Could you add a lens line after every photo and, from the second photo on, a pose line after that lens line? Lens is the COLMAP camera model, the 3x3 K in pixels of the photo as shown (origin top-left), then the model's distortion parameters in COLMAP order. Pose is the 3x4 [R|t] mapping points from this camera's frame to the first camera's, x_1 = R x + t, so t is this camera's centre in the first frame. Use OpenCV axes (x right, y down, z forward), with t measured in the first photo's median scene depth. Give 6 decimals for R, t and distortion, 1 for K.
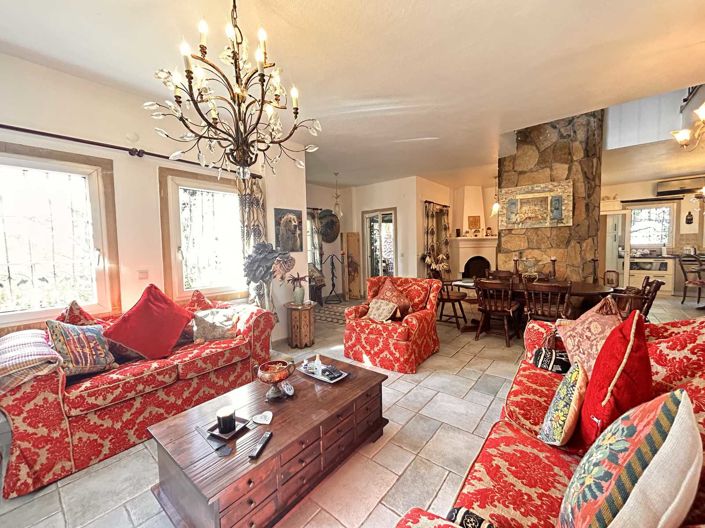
lens RADIAL K [[285.5, 0, 353.1], [0, 285.5, 262.5], [0, 0, 1]] dist [0.002666, -0.000305]
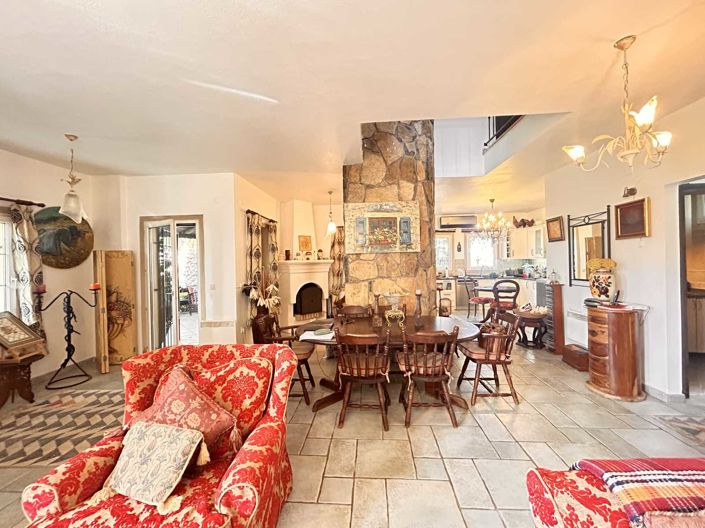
lens RADIAL K [[285.5, 0, 350.7], [0, 285.5, 261.3], [0, 0, 1]] dist [0.002666, -0.000305]
pose [[0.812813, 0.006730, 0.582486, 0.046253], [0.033841, 0.997699, -0.058749, -0.036510], [-0.581541, 0.067464, 0.810715, 0.273336]]
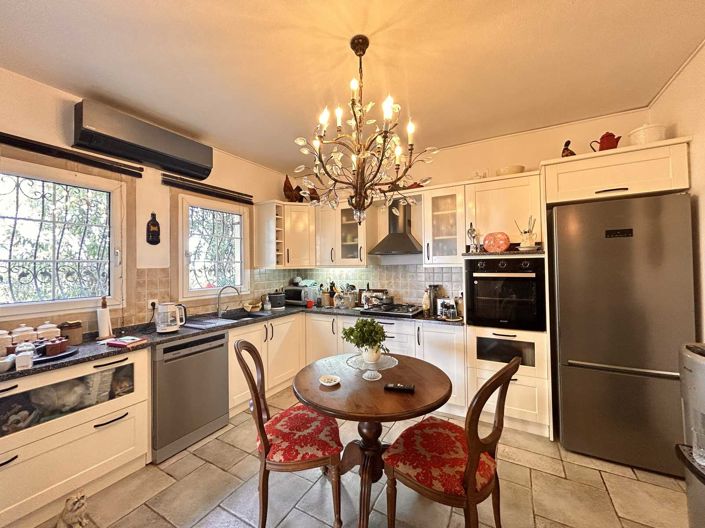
lens RADIAL K [[285.5, 0, 351.6], [0, 285.5, 260.9], [0, 0, 1]] dist [0.002666, -0.000305]
pose [[-0.174448, 0.040856, 0.983818, 0.798613], [0.073502, 0.996892, -0.028366, -0.086592], [-0.981919, 0.067364, -0.176909, 0.863783]]
